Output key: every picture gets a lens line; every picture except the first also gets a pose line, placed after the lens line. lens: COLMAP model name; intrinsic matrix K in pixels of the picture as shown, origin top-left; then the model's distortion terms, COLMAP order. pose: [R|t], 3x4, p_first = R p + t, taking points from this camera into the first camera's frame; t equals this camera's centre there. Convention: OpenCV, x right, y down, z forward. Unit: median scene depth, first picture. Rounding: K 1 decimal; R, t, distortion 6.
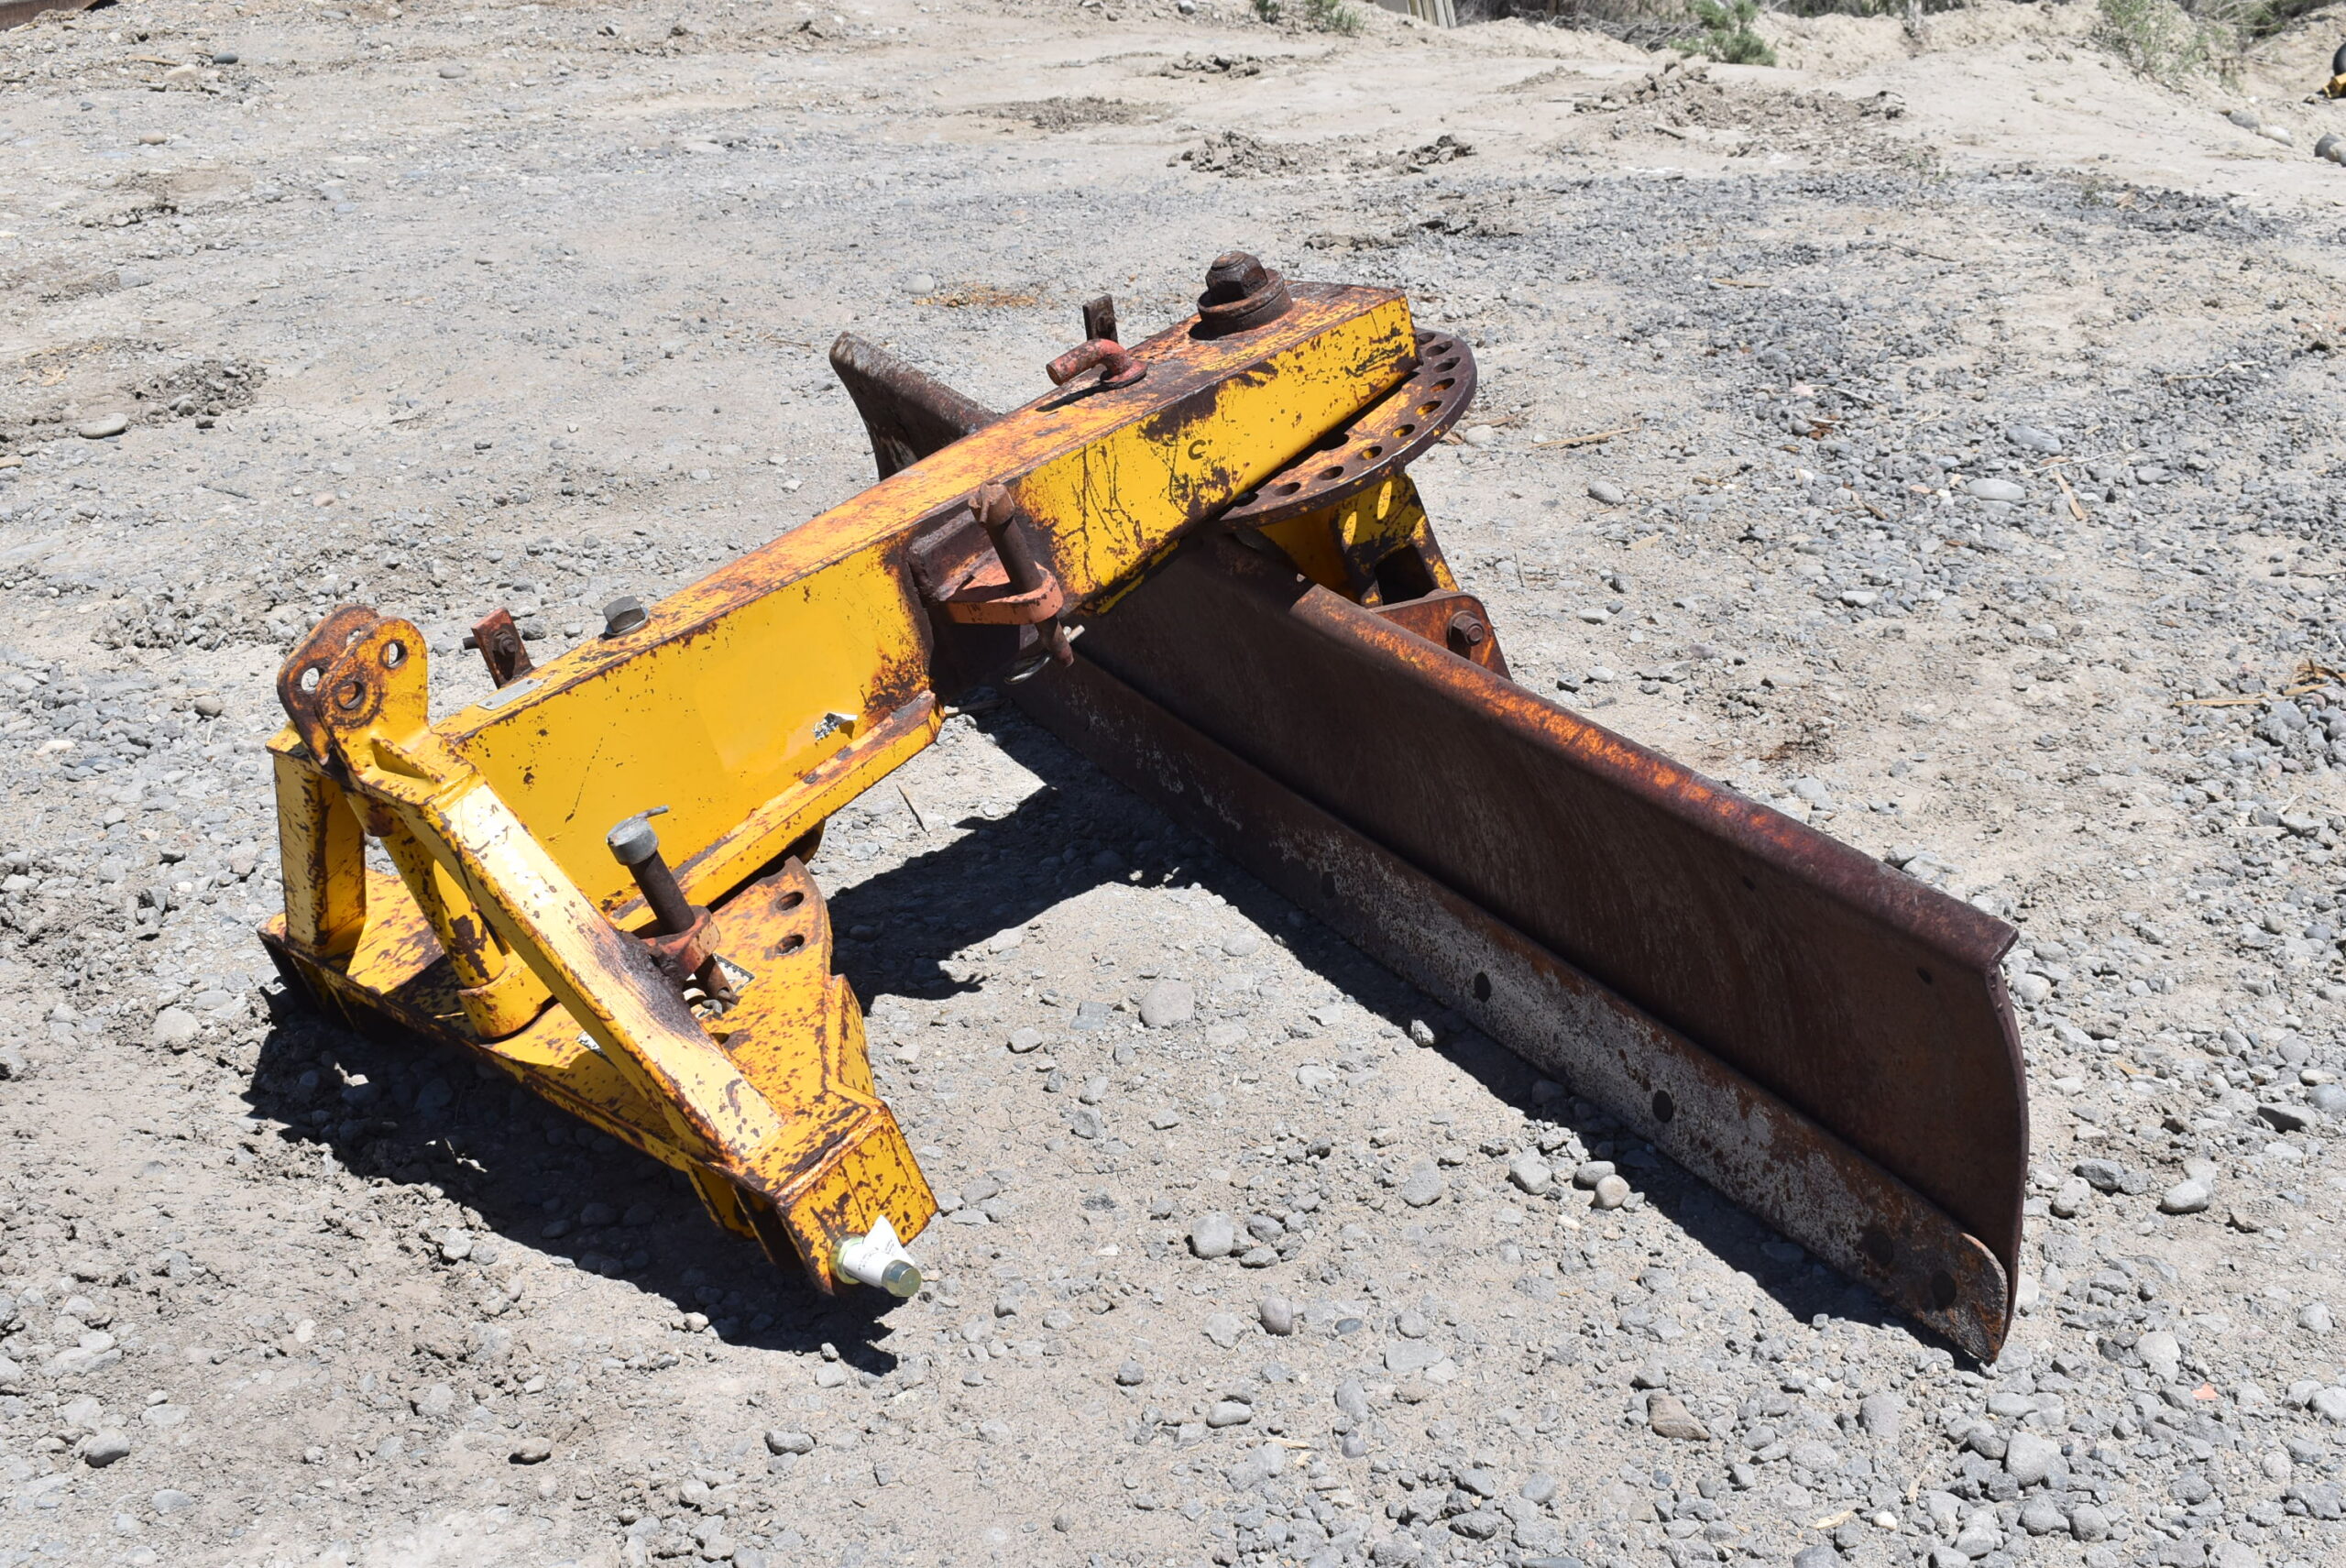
lens RADIAL K [[3151.5, 0, 1174.2], [0, 3151.5, 784.9], [0, 0, 1]] dist [0.013081, 0.000000]
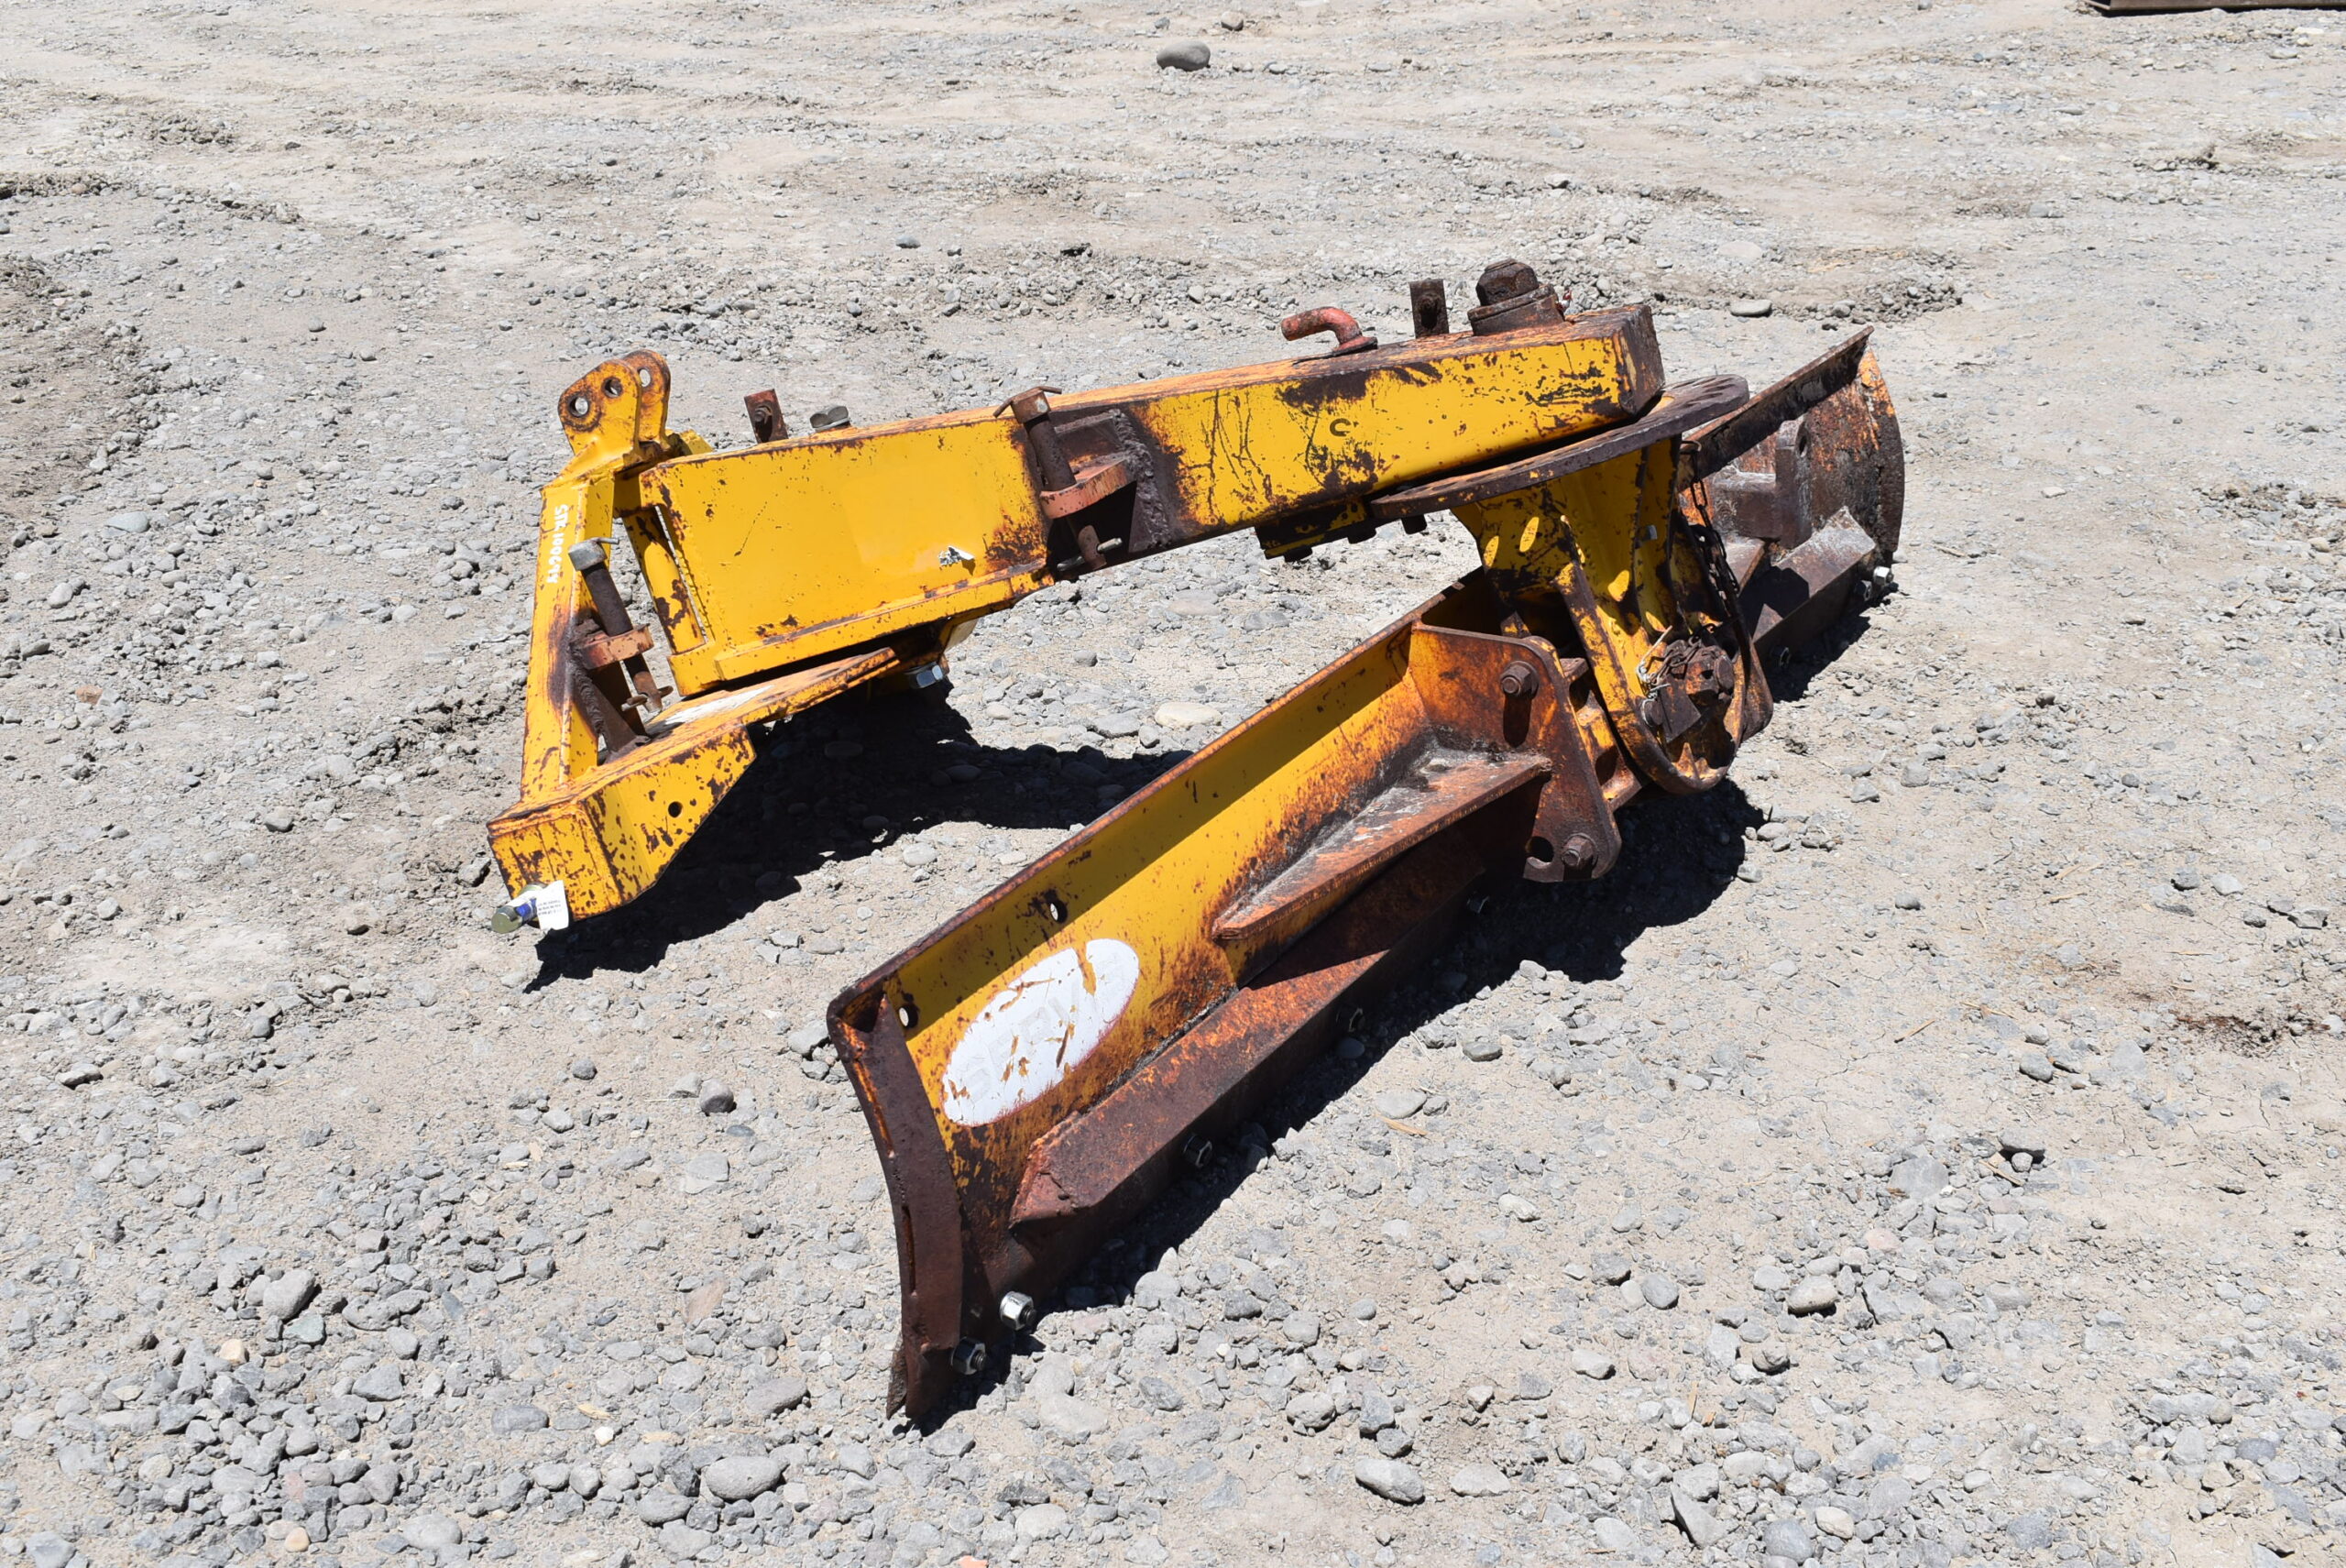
lens RADIAL K [[2788.0, 0, 1174.1], [0, 2788.0, 783.9], [0, 0, 1]] dist [-0.020782, 0.000000]
pose [[0.522970, 0.334917, -0.783794, 0.744866], [-0.299947, 0.933061, 0.198566, -0.163448], [0.797831, 0.131252, 0.588420, 0.428408]]
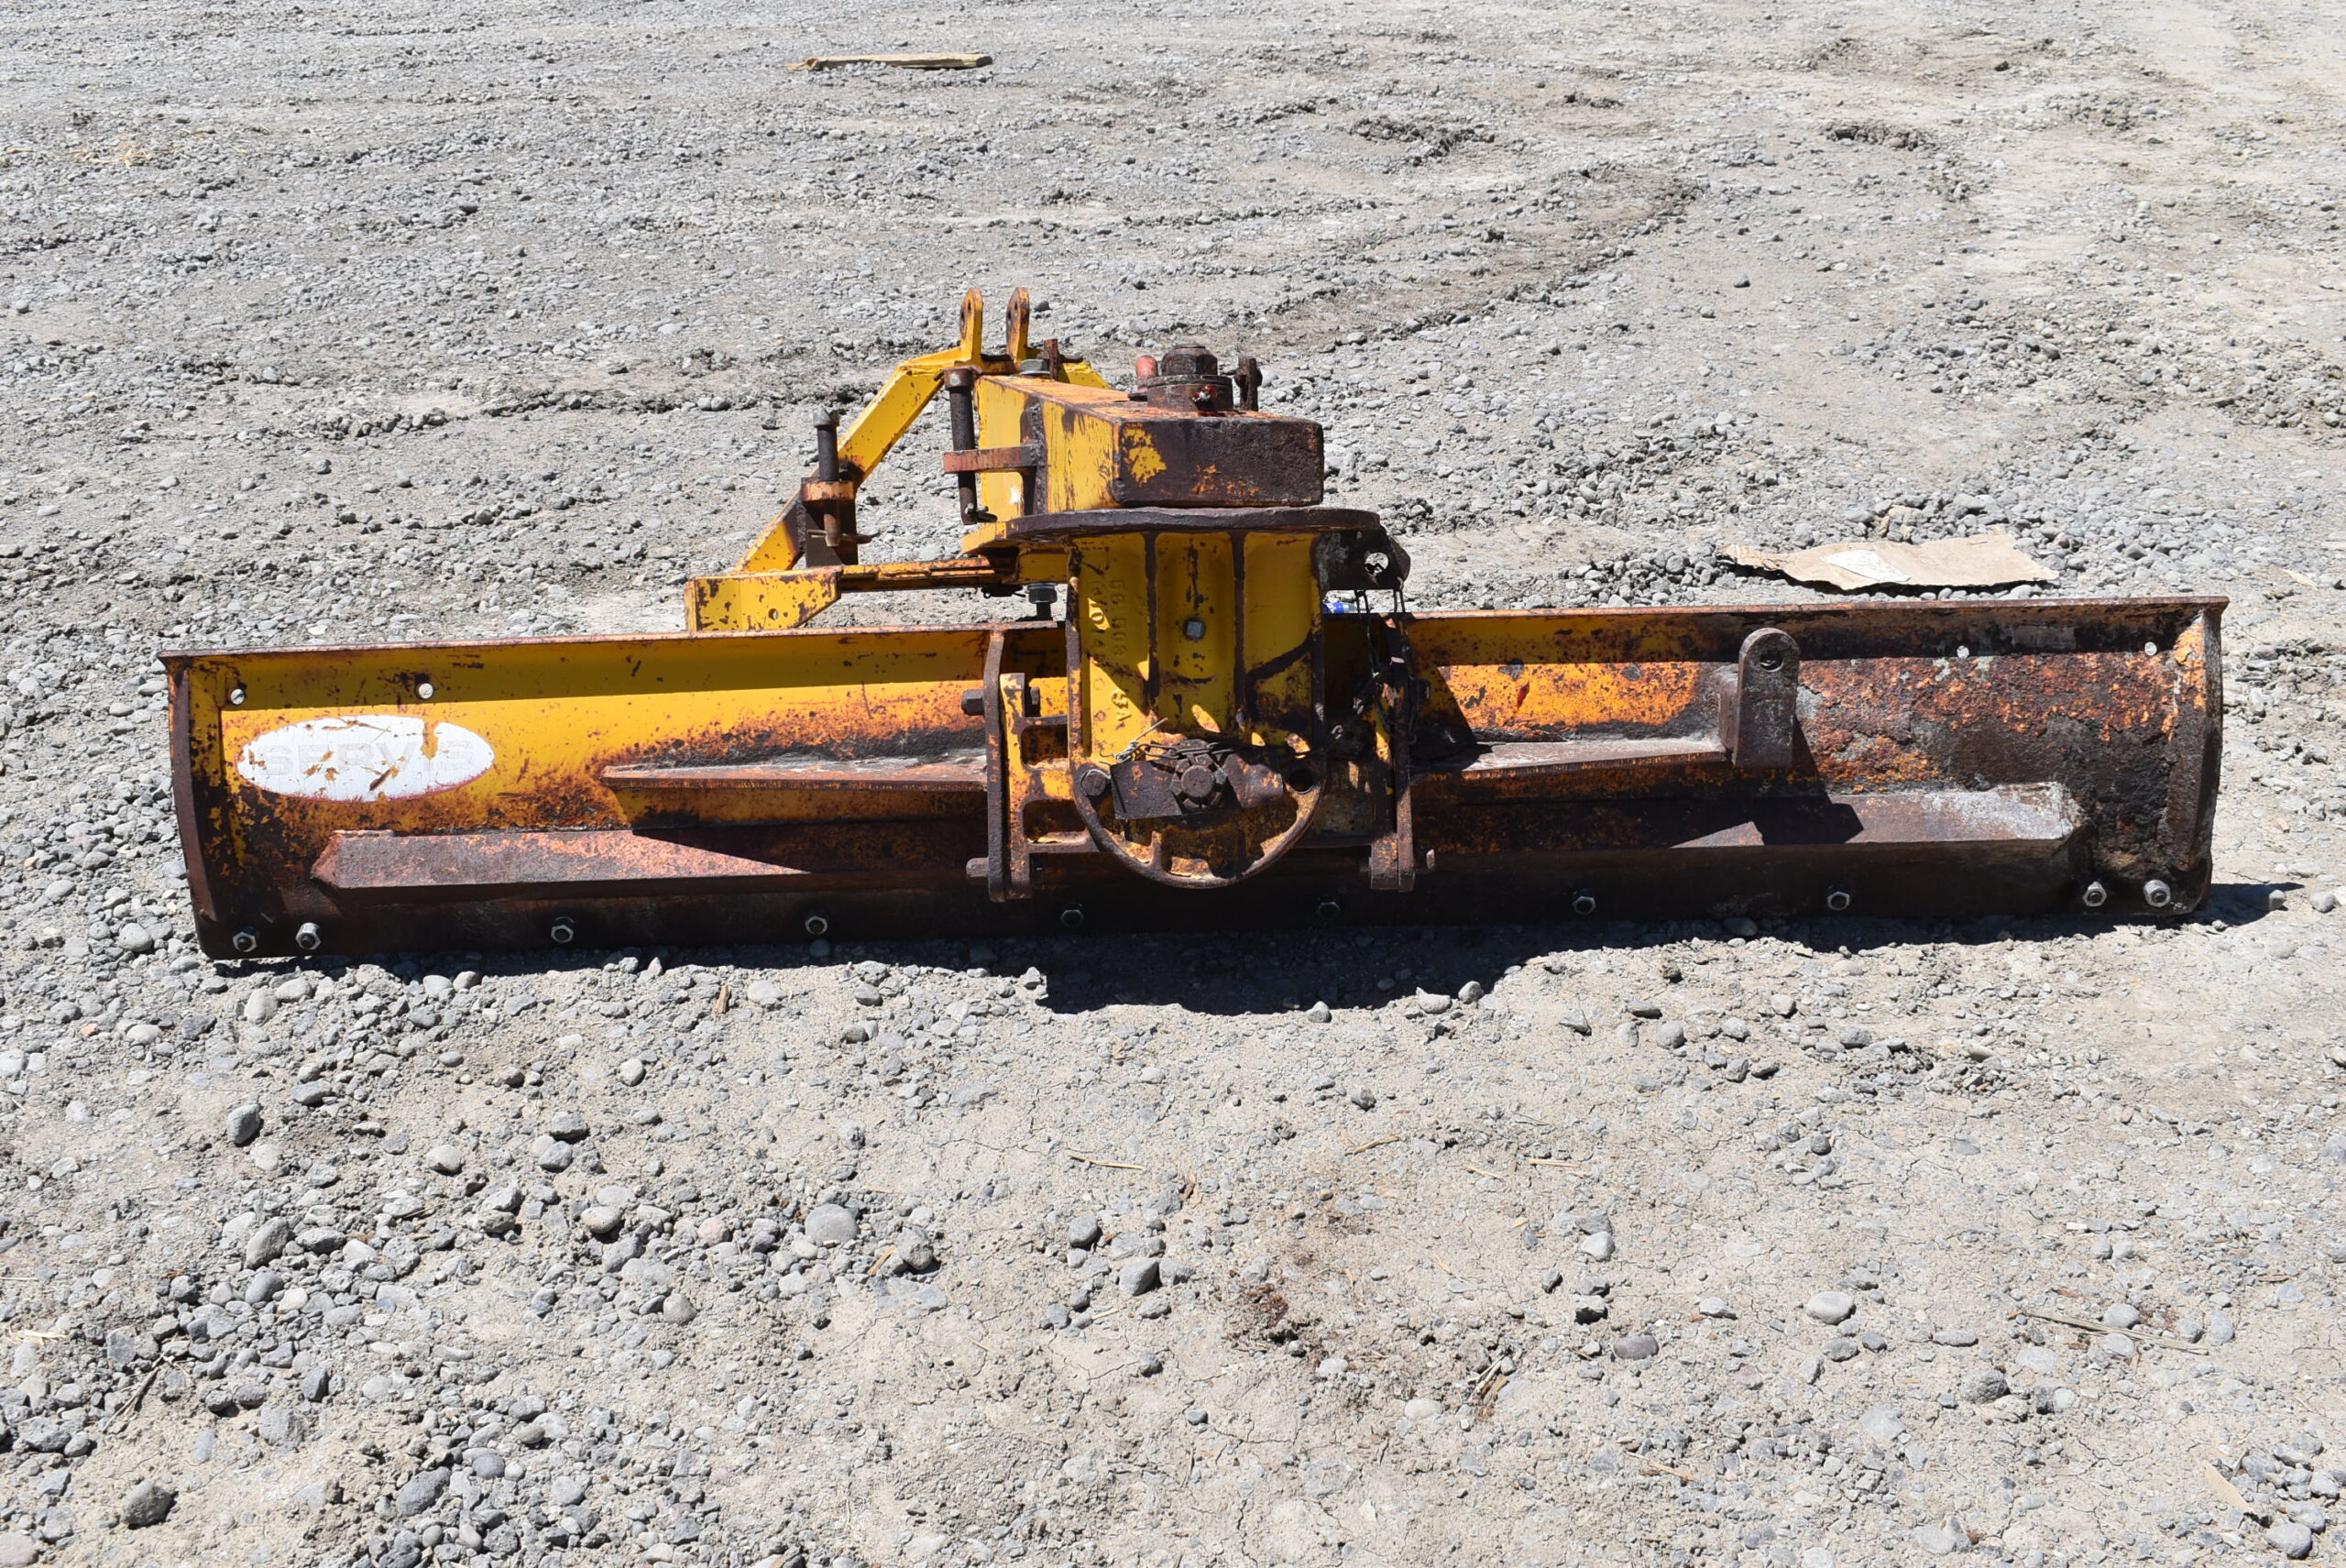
lens RADIAL K [[2724.2, 0, 1173.0], [0, 2724.2, 782.0], [0, 0, 1]] dist [-0.027515, 0.000000]
pose [[-0.445267, 0.379067, -0.811200, 0.855657], [-0.295074, 0.793238, 0.532640, -0.555194], [0.845381, 0.476531, -0.241350, 1.321253]]
